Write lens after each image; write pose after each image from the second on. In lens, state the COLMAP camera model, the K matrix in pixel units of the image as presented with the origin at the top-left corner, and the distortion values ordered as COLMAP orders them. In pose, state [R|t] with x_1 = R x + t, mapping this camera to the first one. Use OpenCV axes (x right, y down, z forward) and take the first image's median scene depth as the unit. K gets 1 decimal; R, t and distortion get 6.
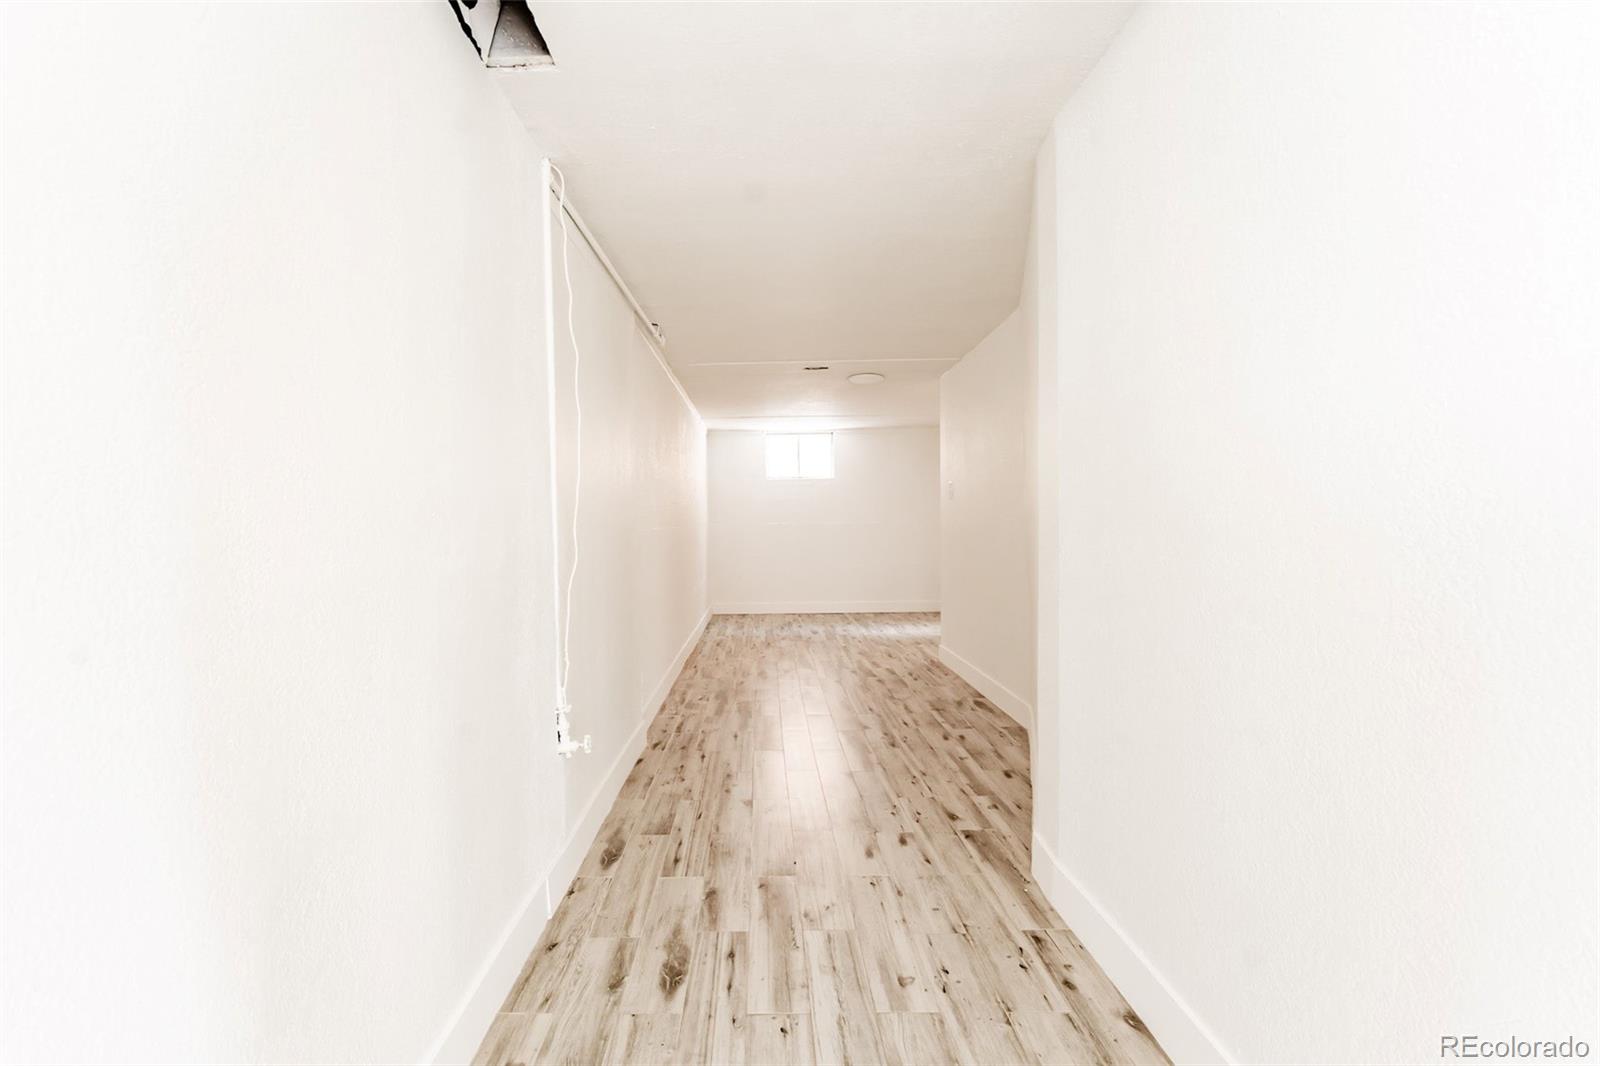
lens RADIAL K [[646.3, 0, 795.6], [0, 646.3, 516.7], [0, 0, 1]] dist [0.000529, -0.000711]
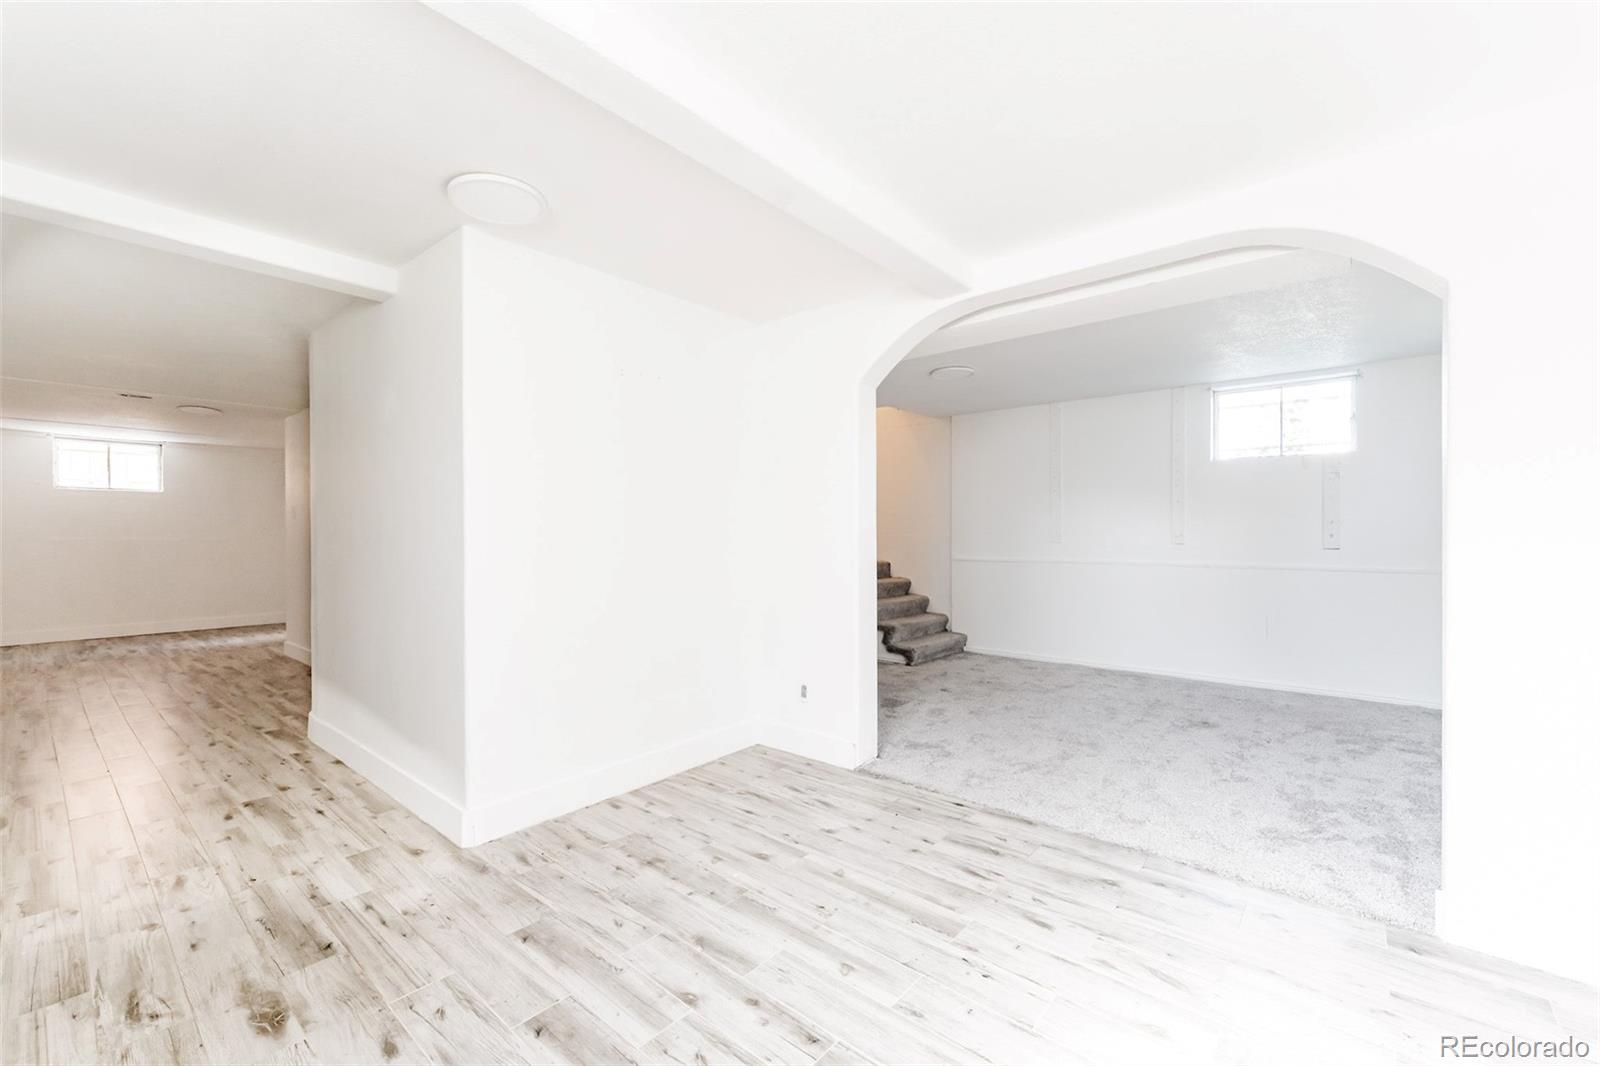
lens RADIAL K [[651.9, 0, 768.6], [0, 651.9, 535.2], [0, 0, 1]] dist [0.000427, 0.000413]
pose [[0.697099, 0.008884, 0.716920, -0.009064], [-0.010232, 0.999945, -0.002442, 0.007185], [-0.716902, -0.005633, 0.697151, -0.431417]]
